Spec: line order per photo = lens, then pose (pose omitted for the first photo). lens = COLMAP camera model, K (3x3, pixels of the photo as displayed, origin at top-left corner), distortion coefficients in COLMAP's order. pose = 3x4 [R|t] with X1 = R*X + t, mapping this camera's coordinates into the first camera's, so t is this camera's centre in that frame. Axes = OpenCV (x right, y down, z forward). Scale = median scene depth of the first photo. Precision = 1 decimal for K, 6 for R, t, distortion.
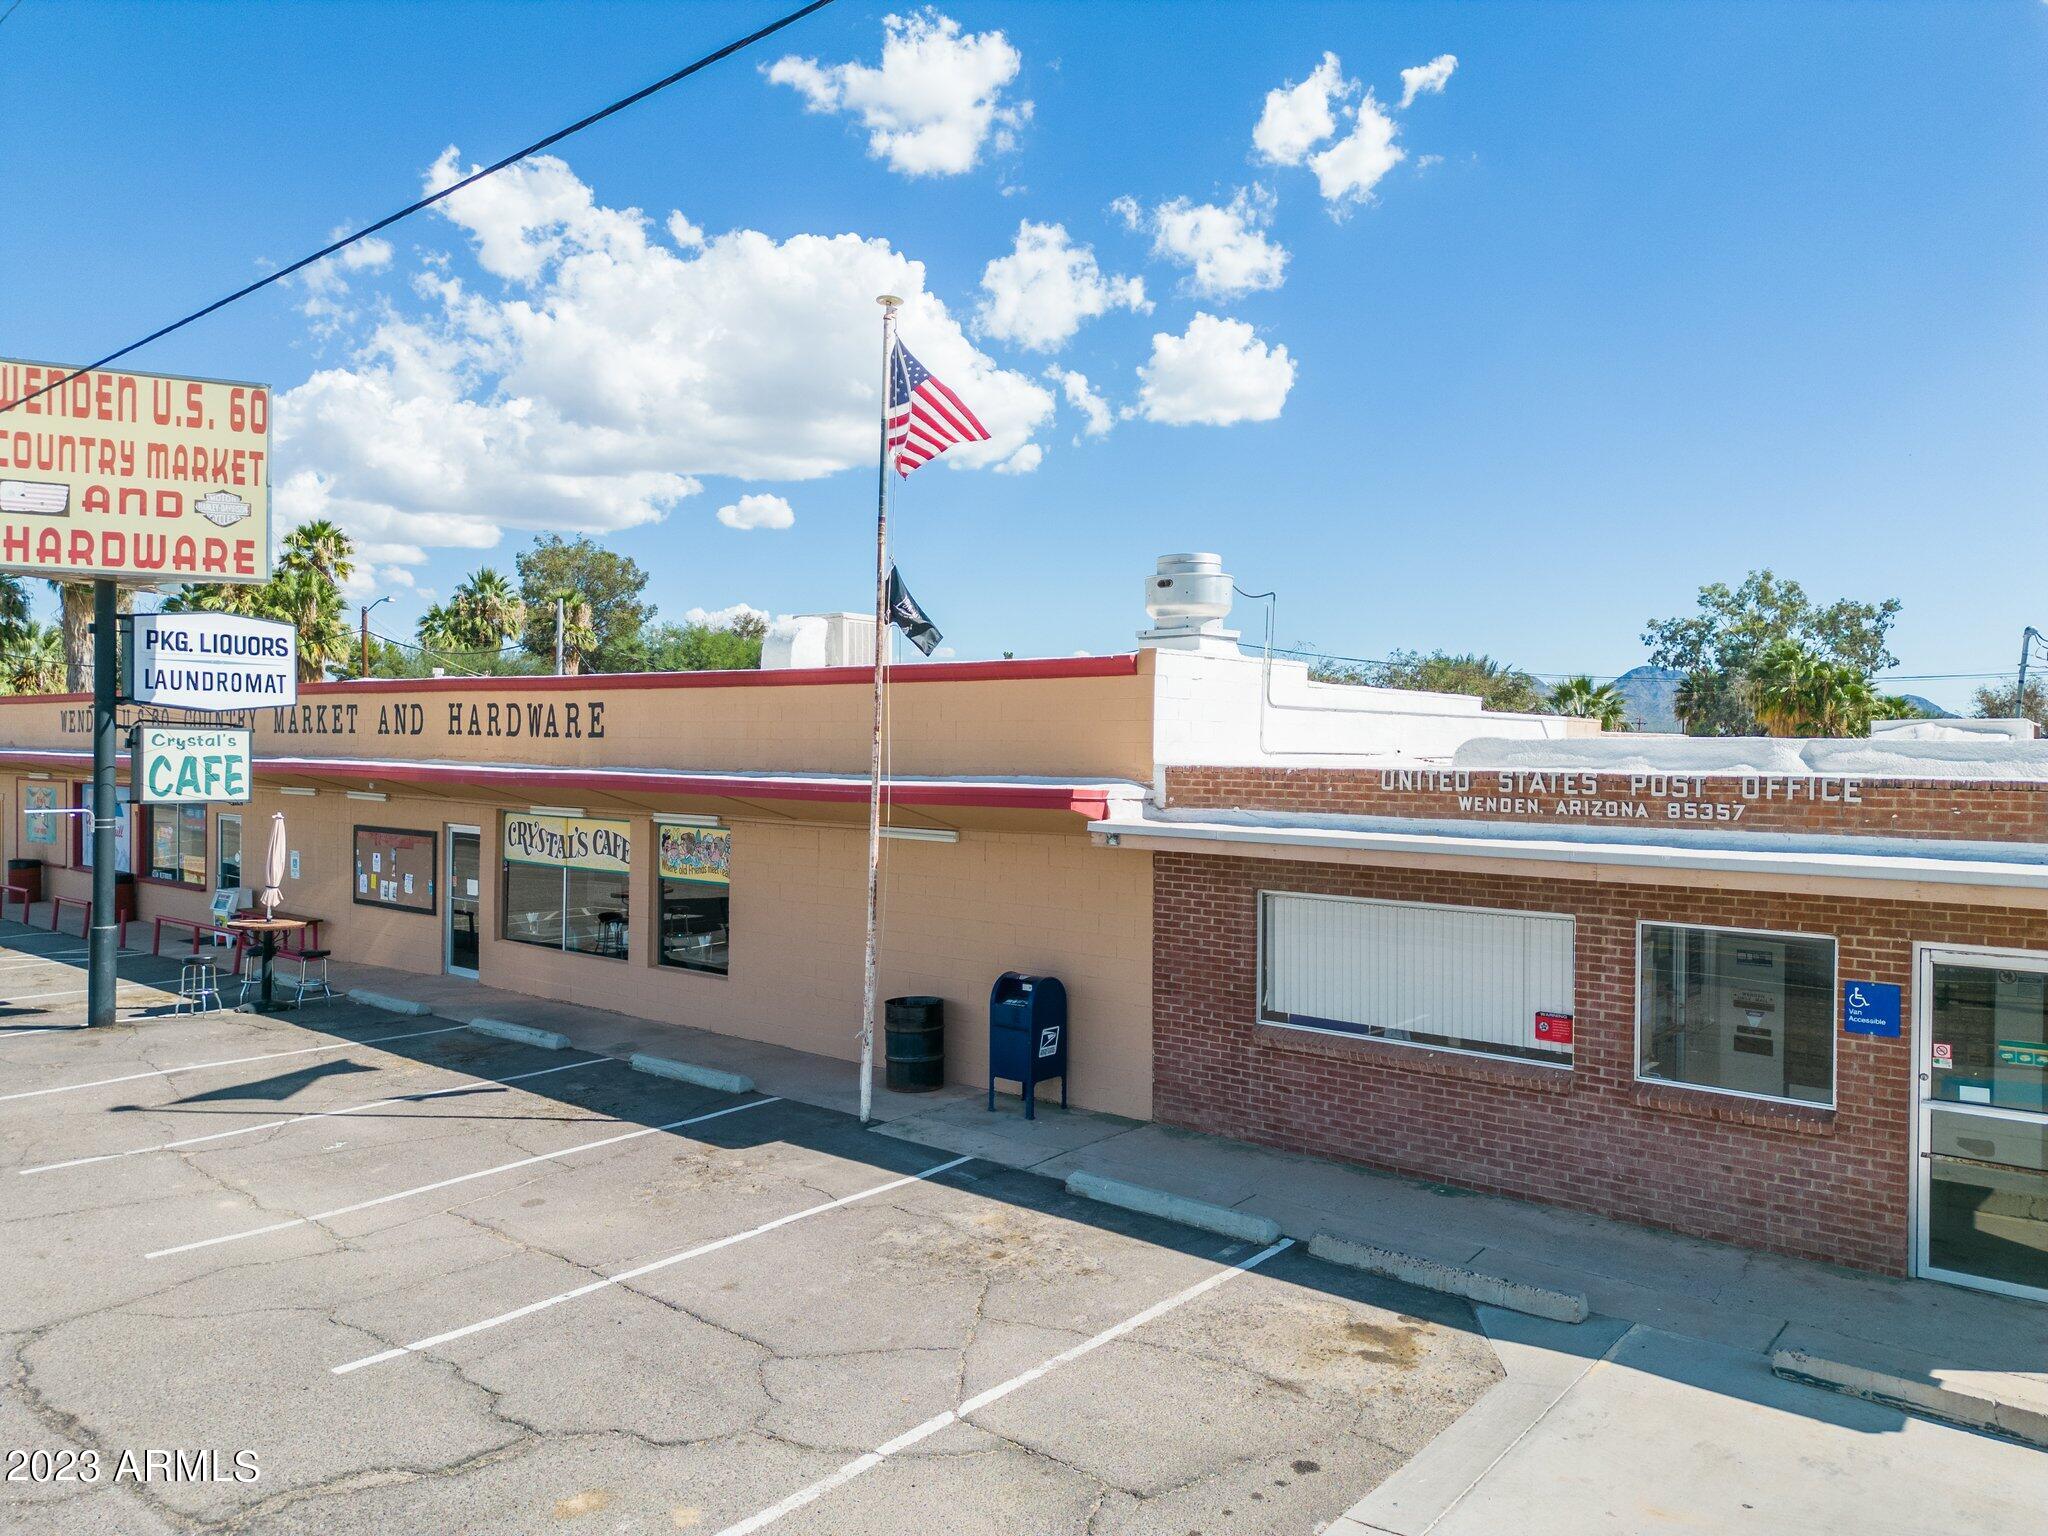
lens RADIAL K [[1429.1, 0, 1017.0], [0, 1429.1, 760.5], [0, 0, 1]] dist [0.084993, -0.089111]
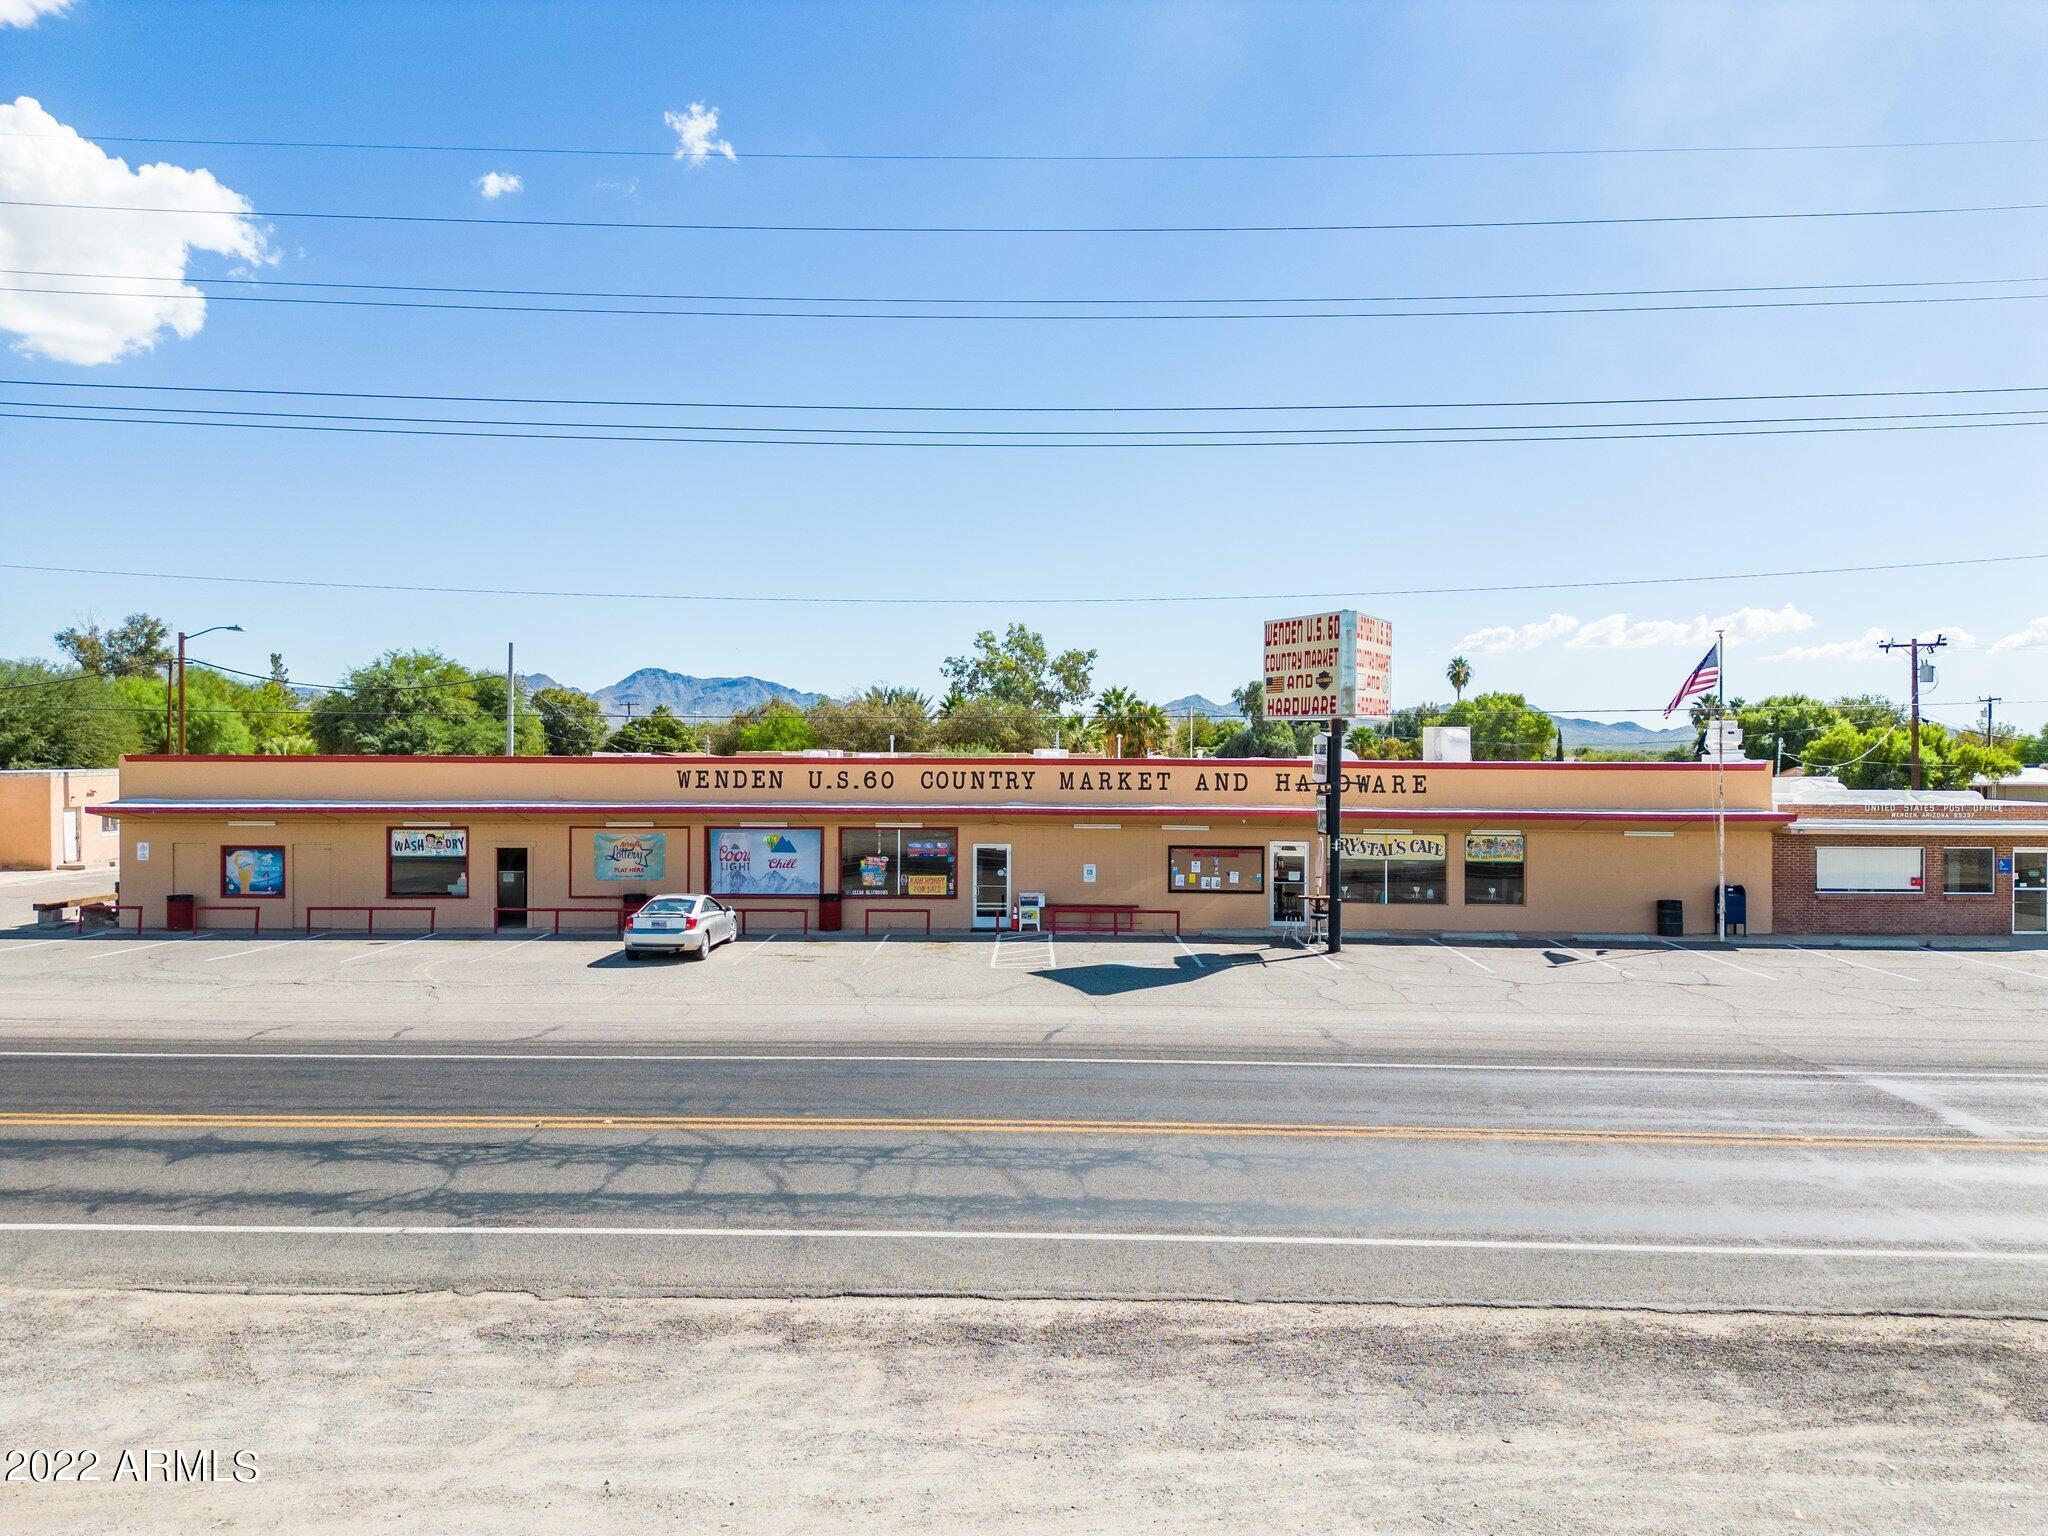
lens RADIAL K [[1429.1, 0, 1017.0], [0, 1429.1, 760.5], [0, 0, 1]] dist [0.084993, -0.089111]
pose [[0.788632, -0.010112, 0.614783, -2.196105], [0.009133, 0.999947, 0.004731, -0.084757], [-0.614798, 0.001884, 0.788682, -0.243286]]
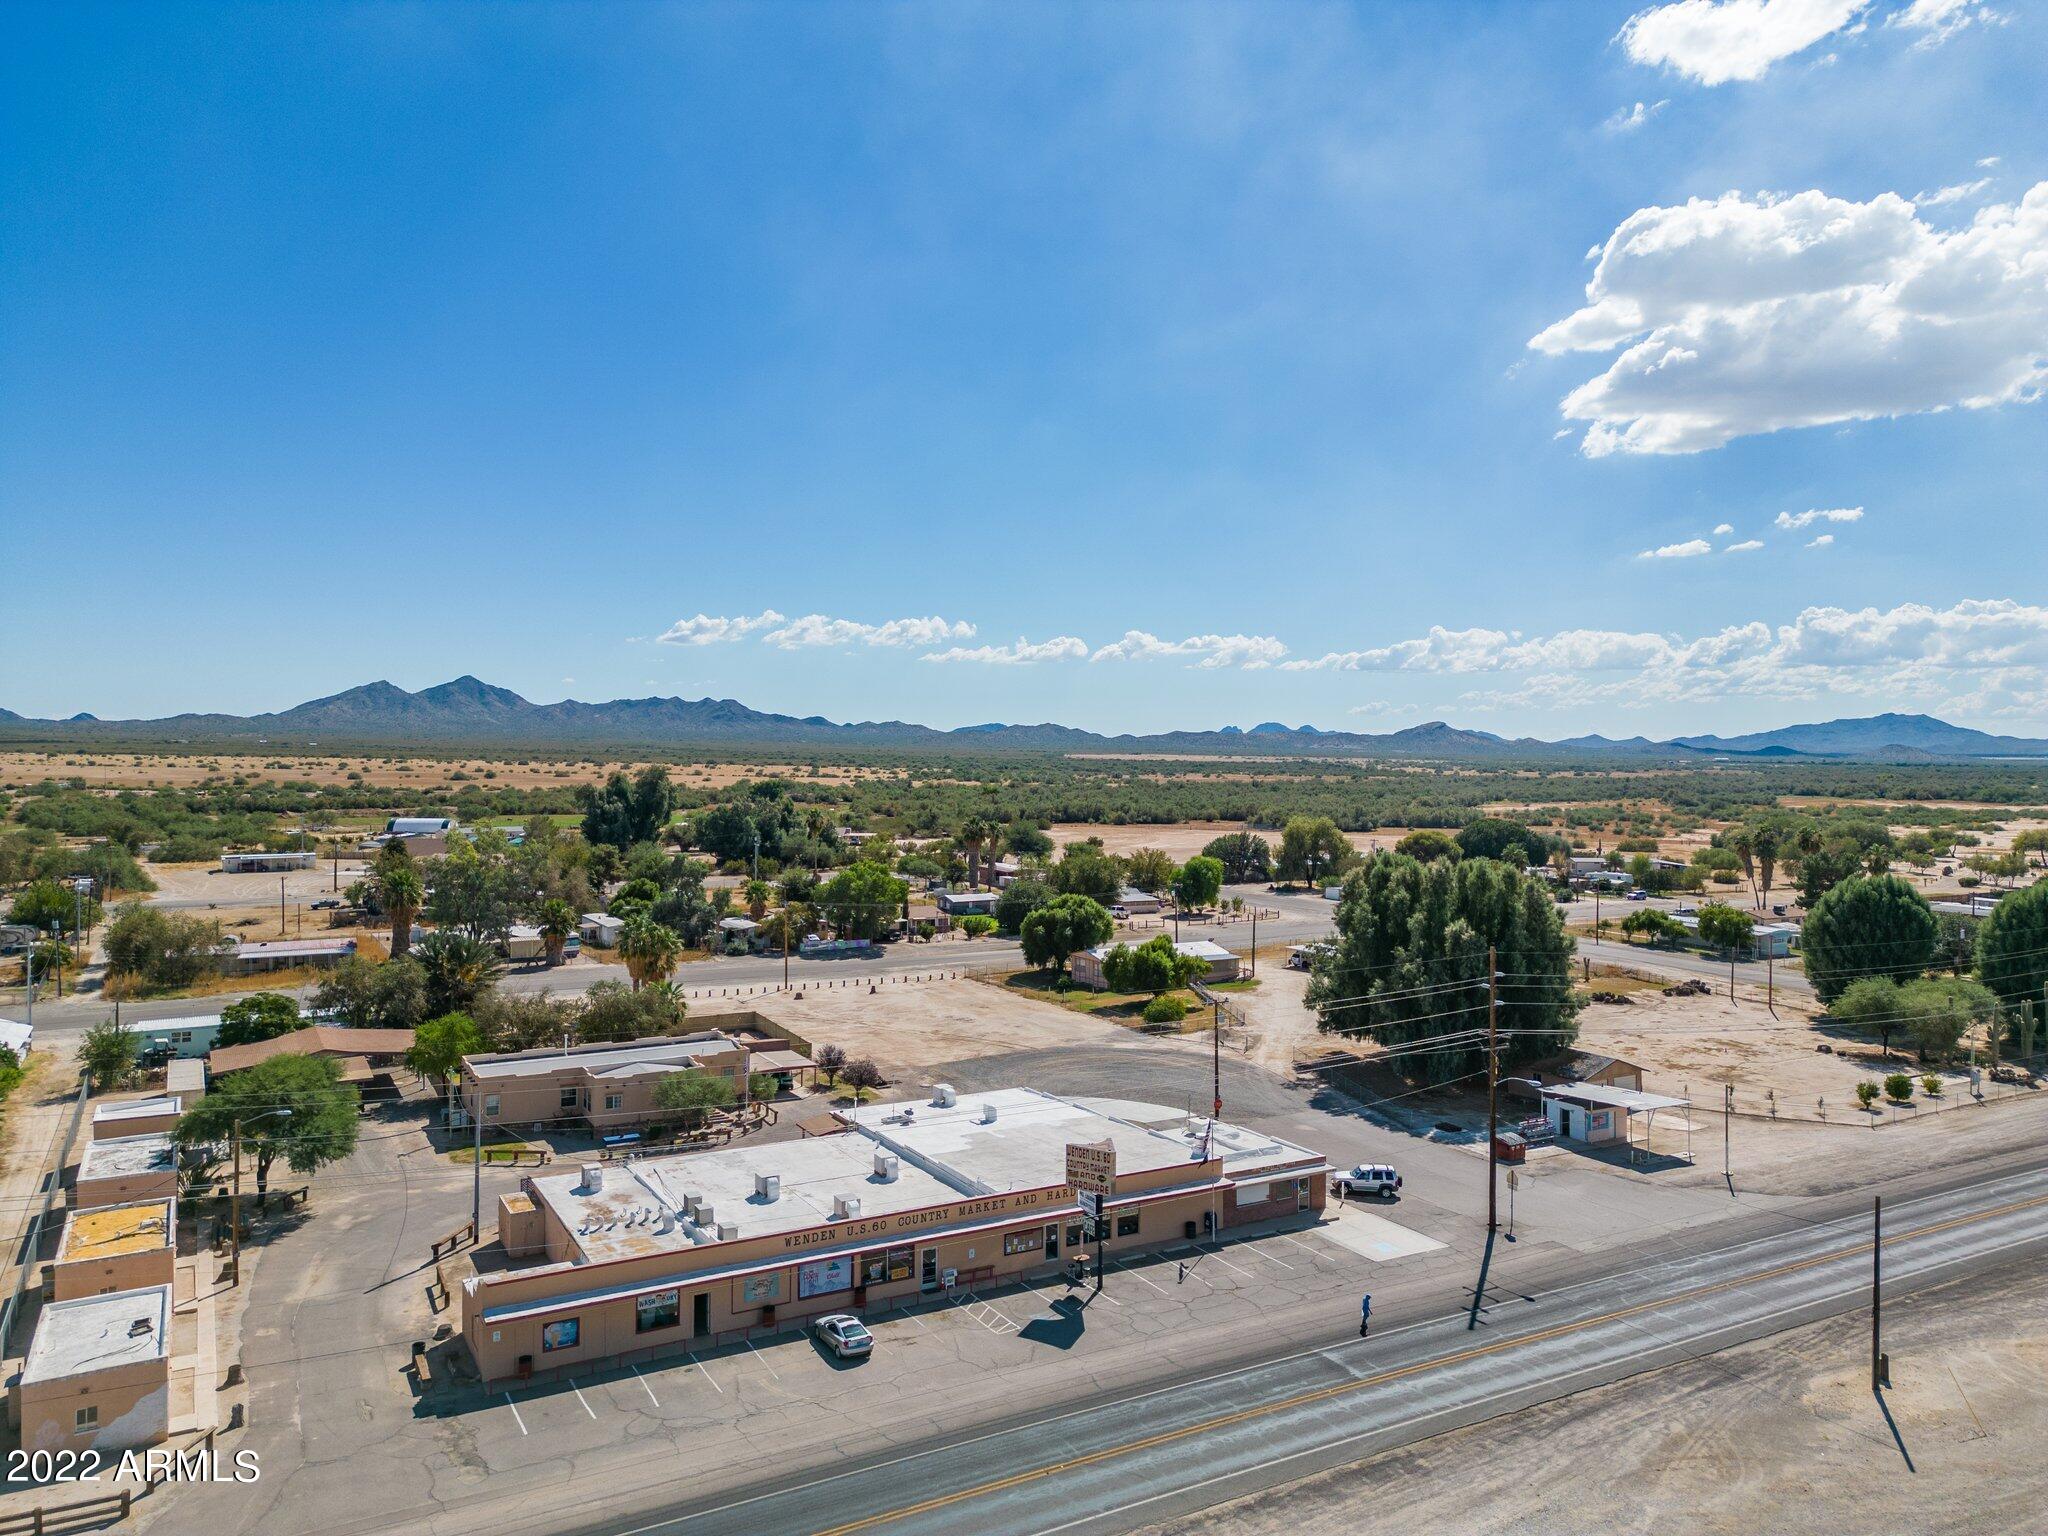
lens RADIAL K [[1429.1, 0, 1017.0], [0, 1429.1, 760.5], [0, 0, 1]] dist [0.084993, -0.089111]
pose [[0.360109, -0.019129, 0.932714, -5.087699], [0.007237, 0.999817, 0.017711, -1.608786], [-0.932882, 0.000372, 0.360182, -0.400758]]
